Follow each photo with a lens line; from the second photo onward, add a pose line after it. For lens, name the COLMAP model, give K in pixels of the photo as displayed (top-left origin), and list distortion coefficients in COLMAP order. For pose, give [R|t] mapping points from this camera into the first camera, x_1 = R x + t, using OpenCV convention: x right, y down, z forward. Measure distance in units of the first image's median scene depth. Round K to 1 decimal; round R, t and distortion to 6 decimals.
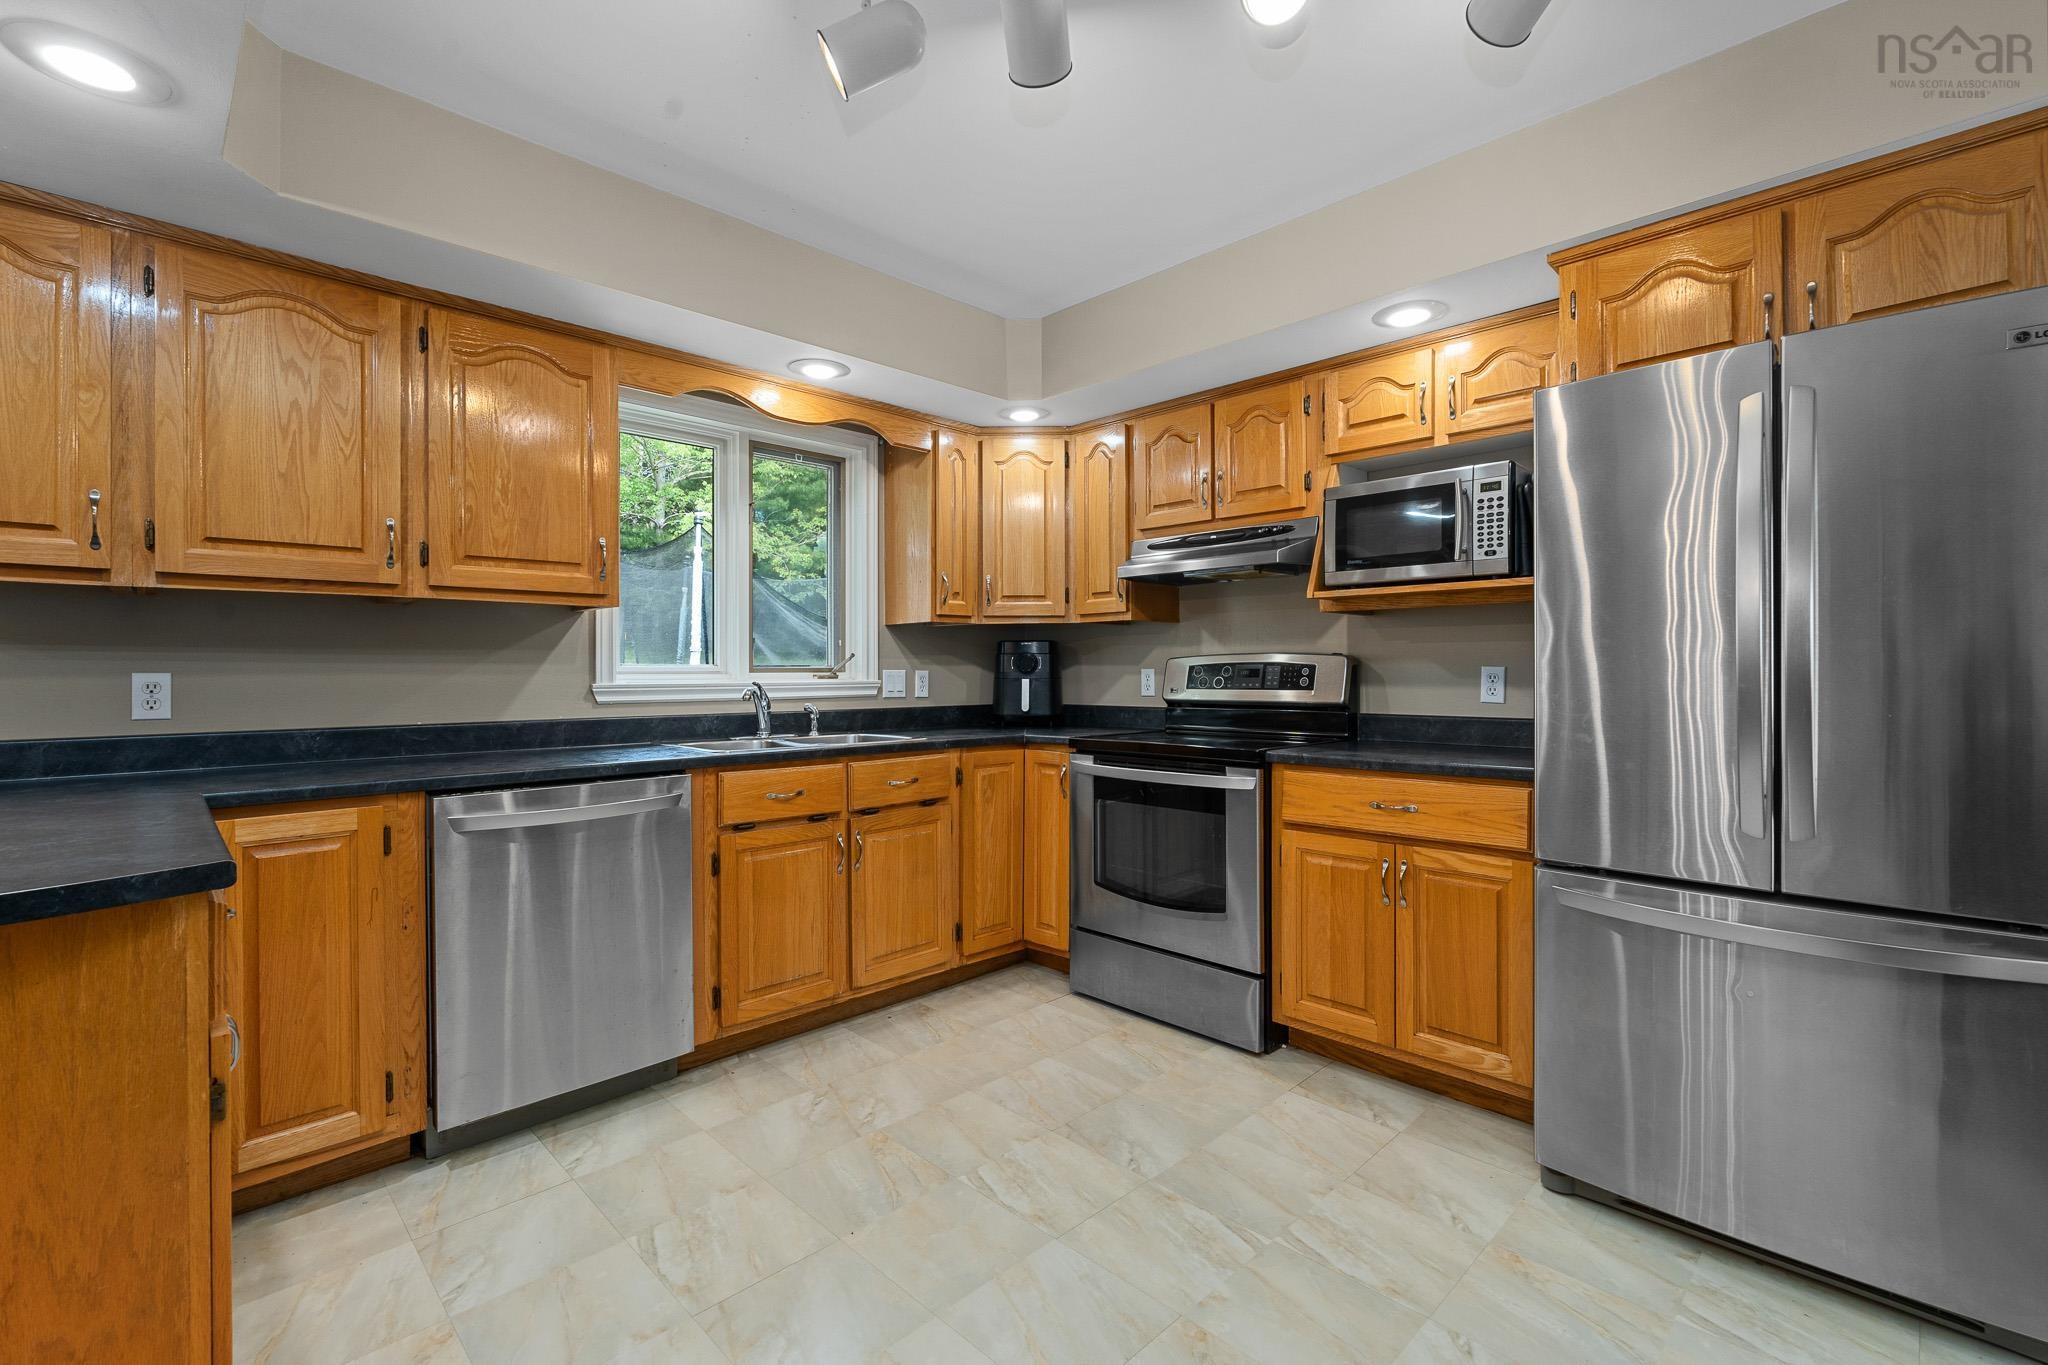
lens RADIAL K [[894.7, 0, 1022.2], [0, 894.7, 670.8], [0, 0, 1]] dist [-0.007729, 0.001618]
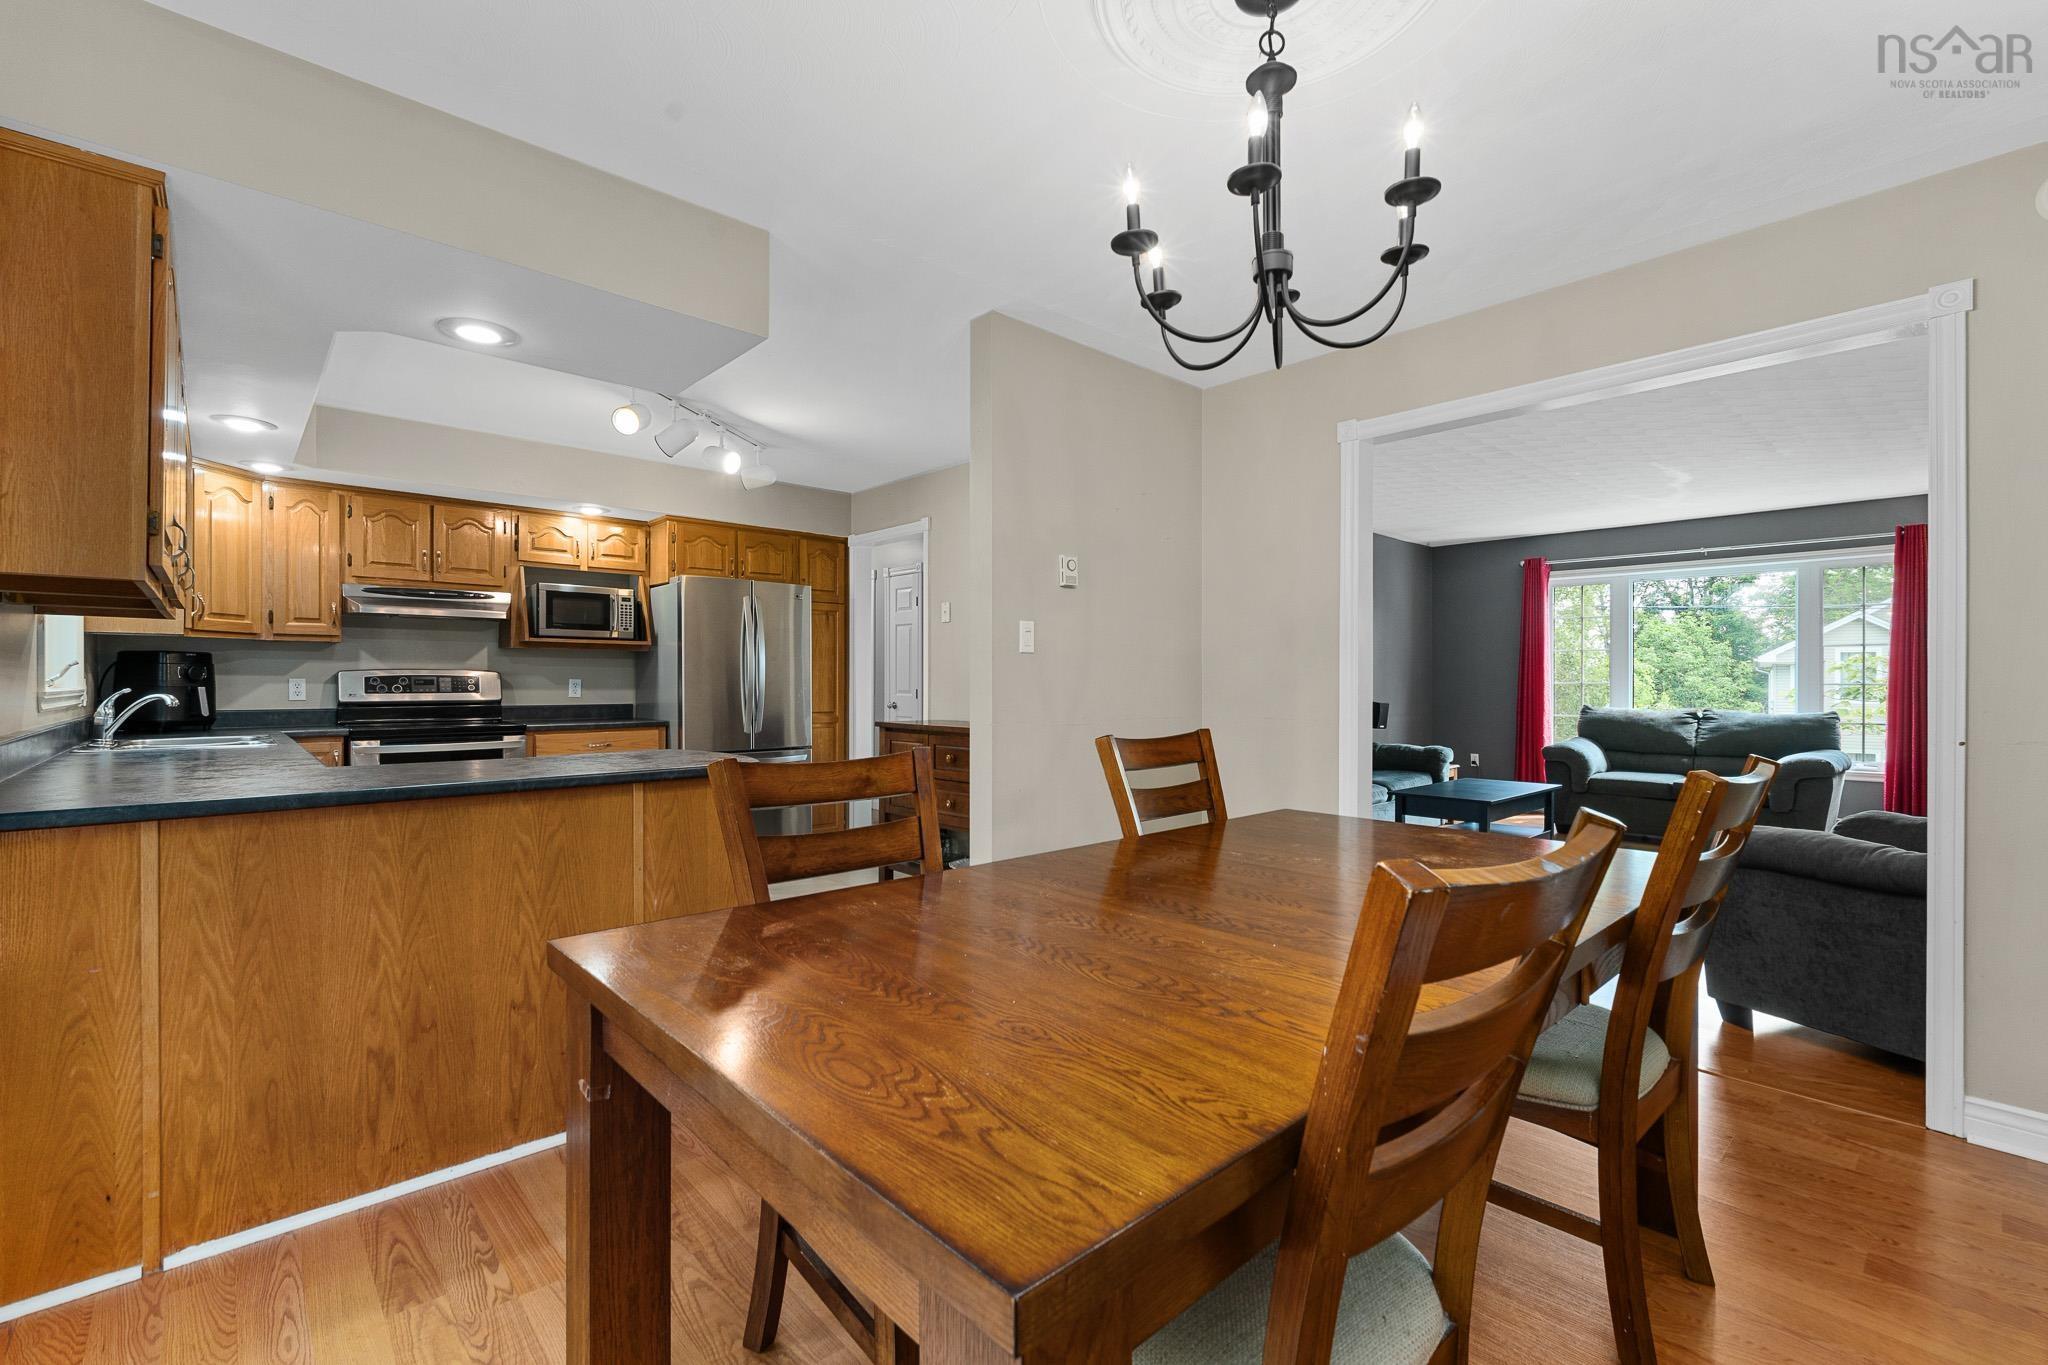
lens RADIAL K [[894.7, 0, 1028.0], [0, 894.7, 681.8], [0, 0, 1]] dist [-0.007729, 0.001618]
pose [[0.033401, 0.003206, 0.999437, -1.473614], [-0.002253, 0.999993, -0.003133, 0.005457], [-0.999439, -0.002147, 0.033408, -0.079037]]
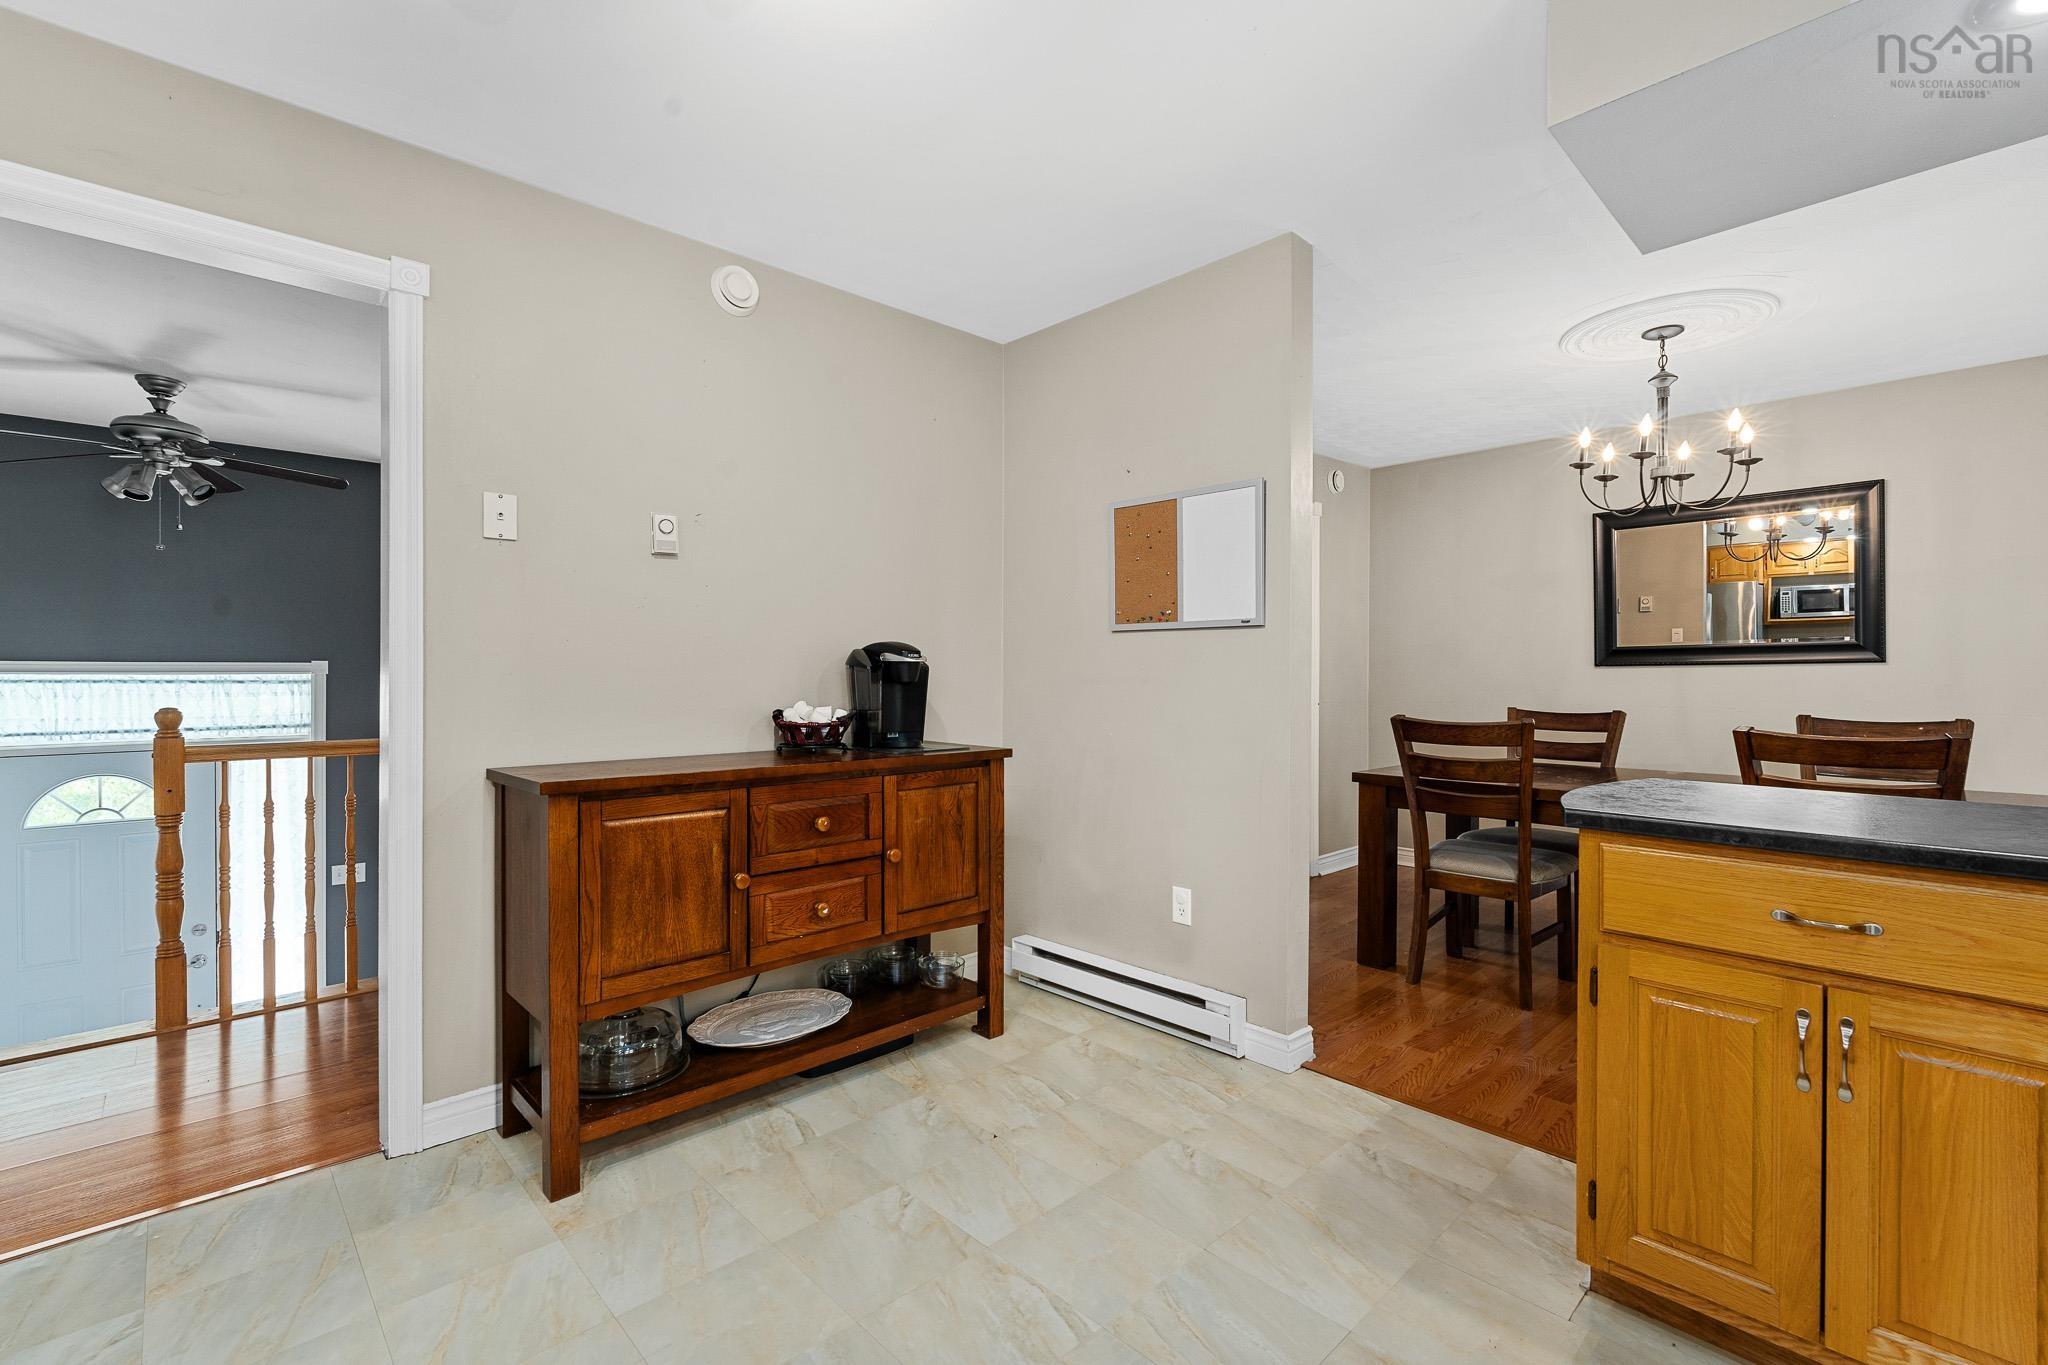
lens RADIAL K [[894.7, 0, 1019.3], [0, 894.7, 677.9], [0, 0, 1]] dist [-0.007729, 0.001618]
pose [[-0.999820, 0.003567, 0.018649, -0.014662], [0.003557, 0.999994, -0.000552, 0.000994], [-0.018651, -0.000486, -0.999826, 1.001318]]
